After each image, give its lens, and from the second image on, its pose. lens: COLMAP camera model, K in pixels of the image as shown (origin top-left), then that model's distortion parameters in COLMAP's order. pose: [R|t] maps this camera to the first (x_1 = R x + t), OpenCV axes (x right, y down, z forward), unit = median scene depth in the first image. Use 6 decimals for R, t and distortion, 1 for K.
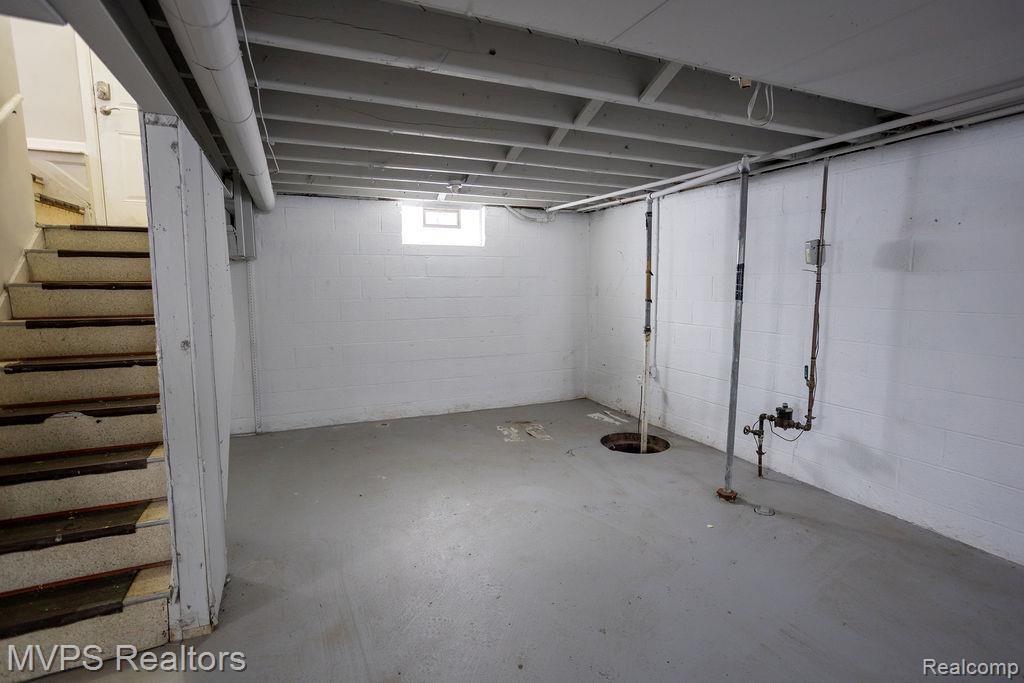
lens RADIAL K [[502.1, 0, 512.0], [0, 502.1, 341.5], [0, 0, 1]] dist [-0.018447, 0.001156]
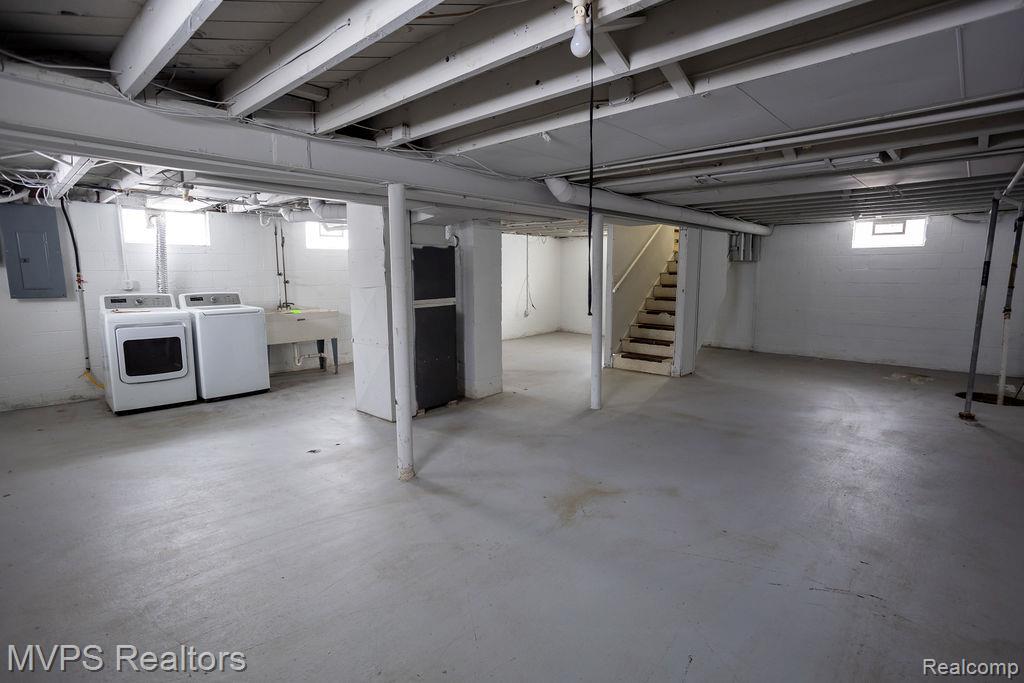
lens RADIAL K [[502.1, 0, 512.0], [0, 502.1, 341.5], [0, 0, 1]] dist [-0.018447, 0.001156]
pose [[0.384965, 0.125479, -0.914362, 0.863850], [-0.104162, 0.990292, 0.092044, 0.065142], [0.917035, 0.059808, 0.394298, -0.592943]]
